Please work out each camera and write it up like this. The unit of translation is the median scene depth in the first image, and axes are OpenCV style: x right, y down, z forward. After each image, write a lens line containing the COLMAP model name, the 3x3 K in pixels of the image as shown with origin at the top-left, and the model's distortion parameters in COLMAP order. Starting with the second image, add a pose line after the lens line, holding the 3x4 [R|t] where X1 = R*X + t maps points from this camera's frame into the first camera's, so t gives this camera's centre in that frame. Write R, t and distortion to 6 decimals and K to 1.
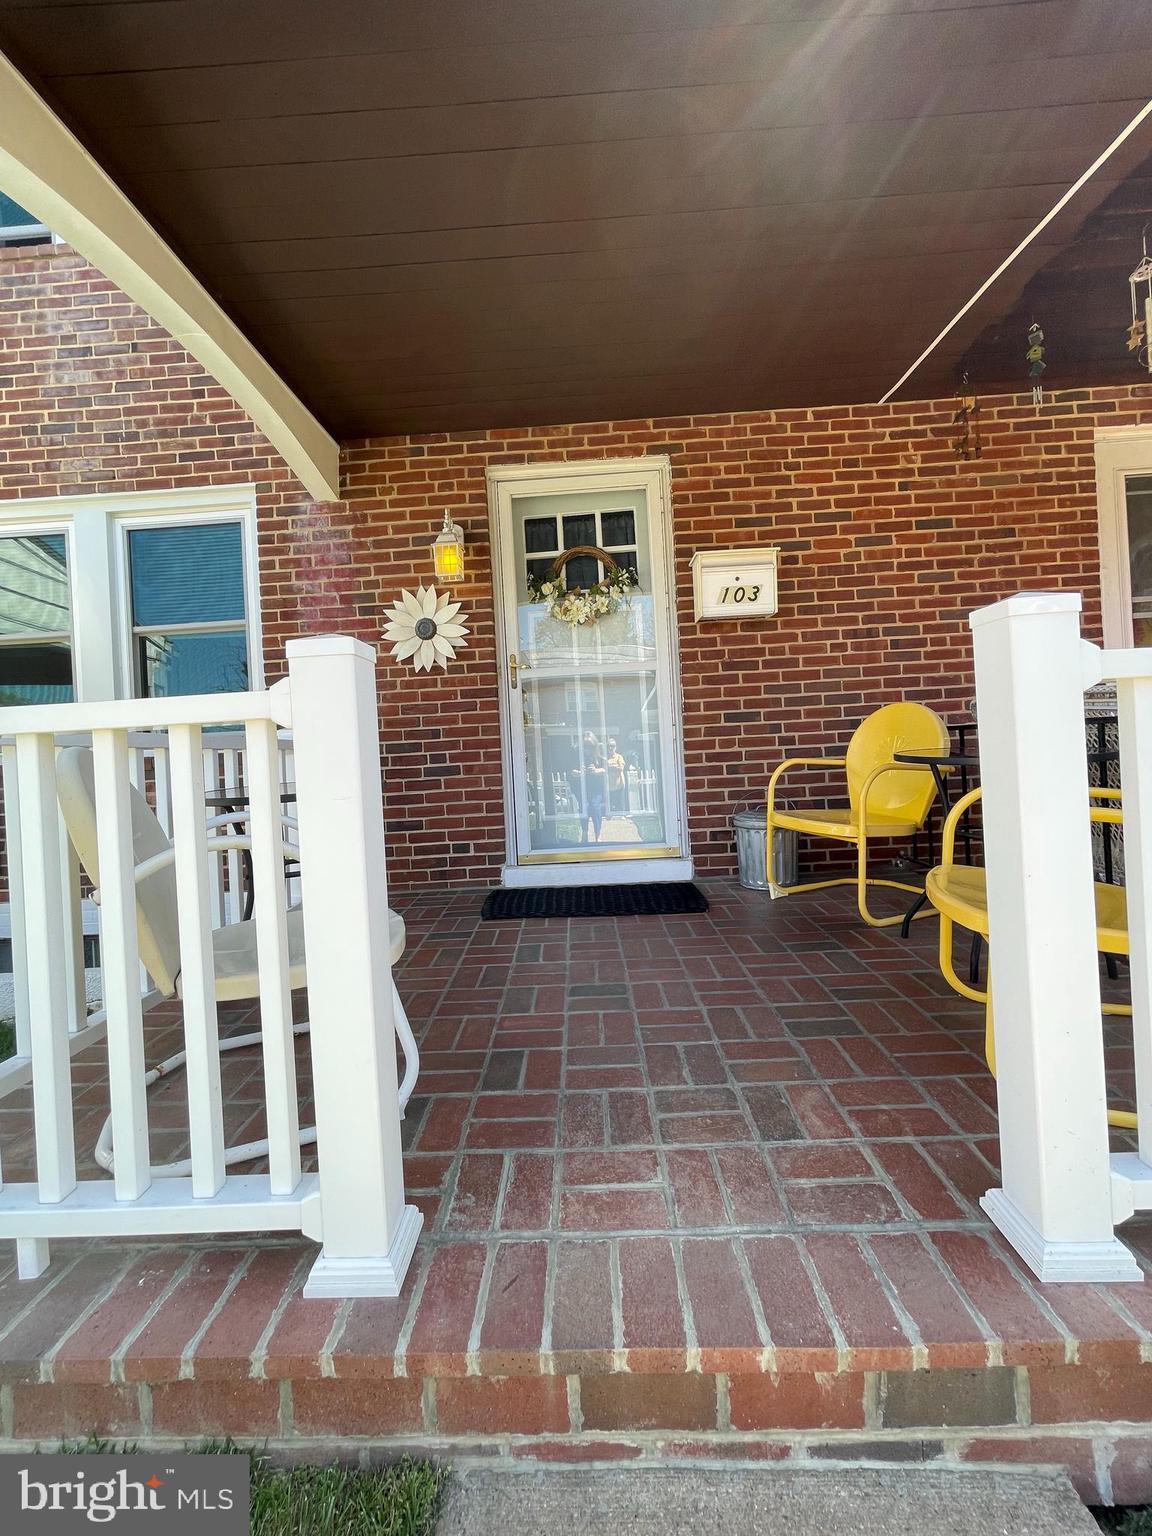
lens RADIAL K [[613.3, 0, 577.2], [0, 613.3, 769.7], [0, 0, 1]] dist [-0.002122, 0.000792]
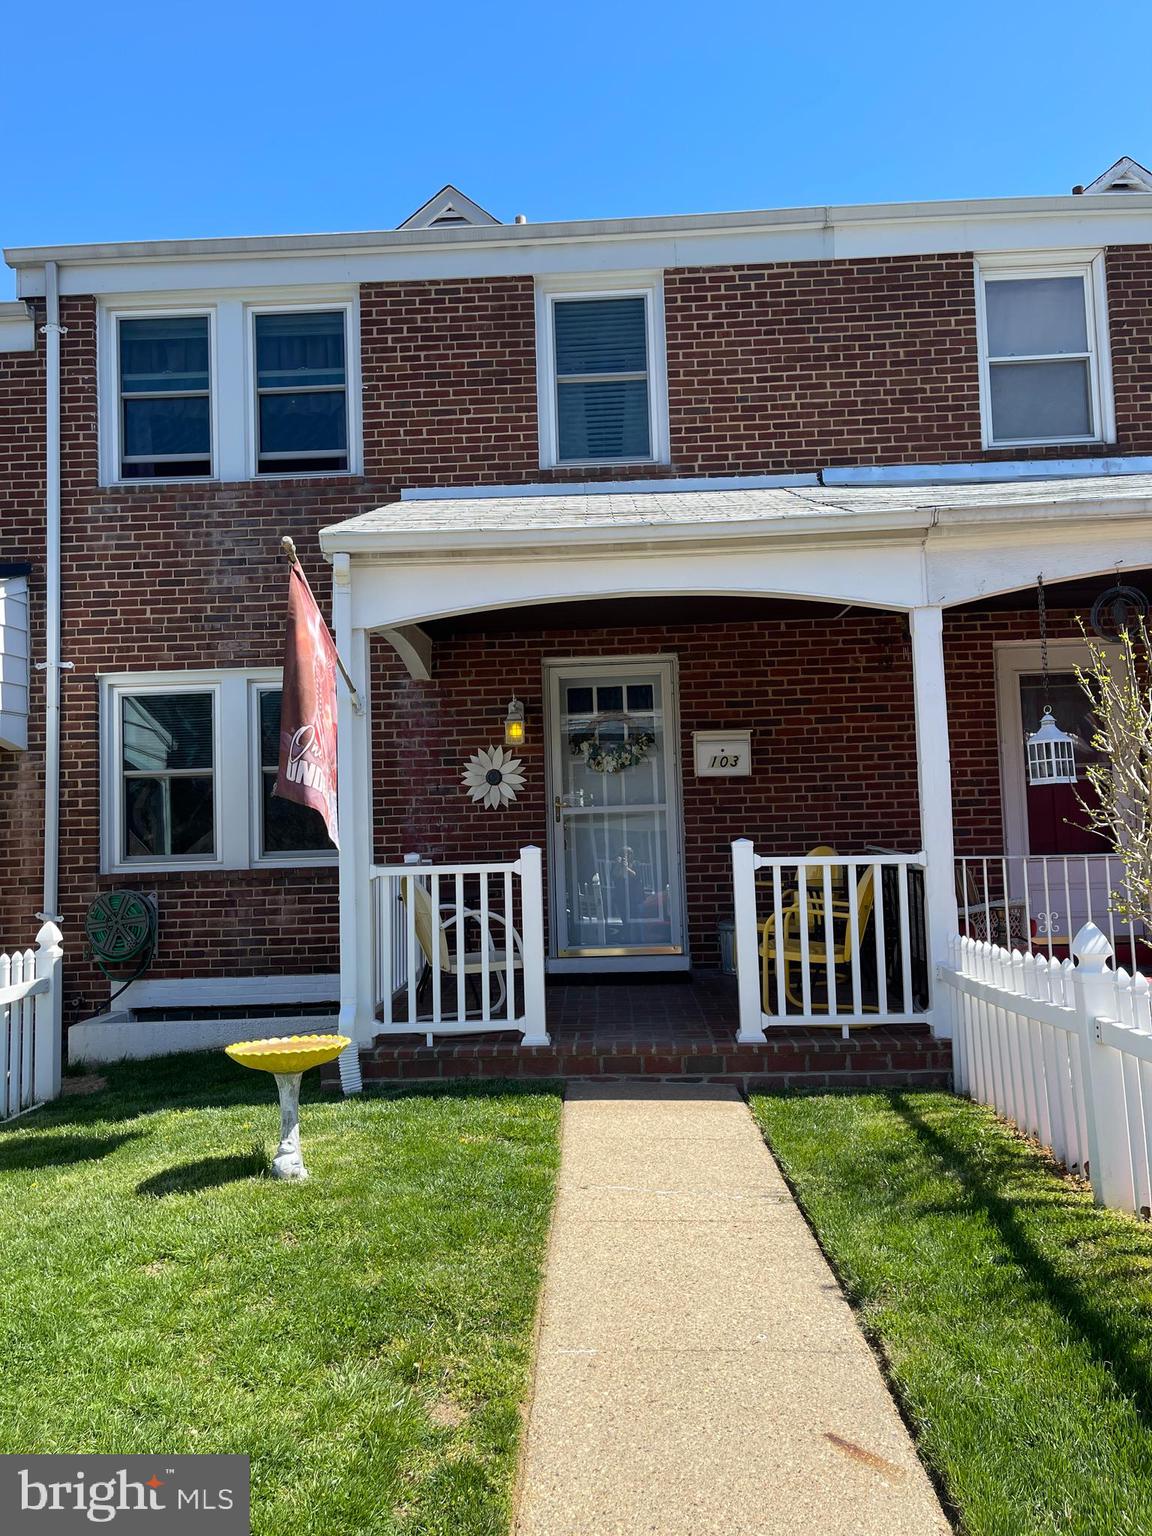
lens RADIAL K [[1284.8, 0, 576.2], [0, 1284.8, 775.7], [0, 0, 1]] dist [0.085329, -0.004669]
pose [[0.999566, 0.021193, -0.020473, -0.009547], [-0.022672, 0.996930, -0.074948, -0.026757], [0.018822, 0.075379, 0.996977, -1.803585]]
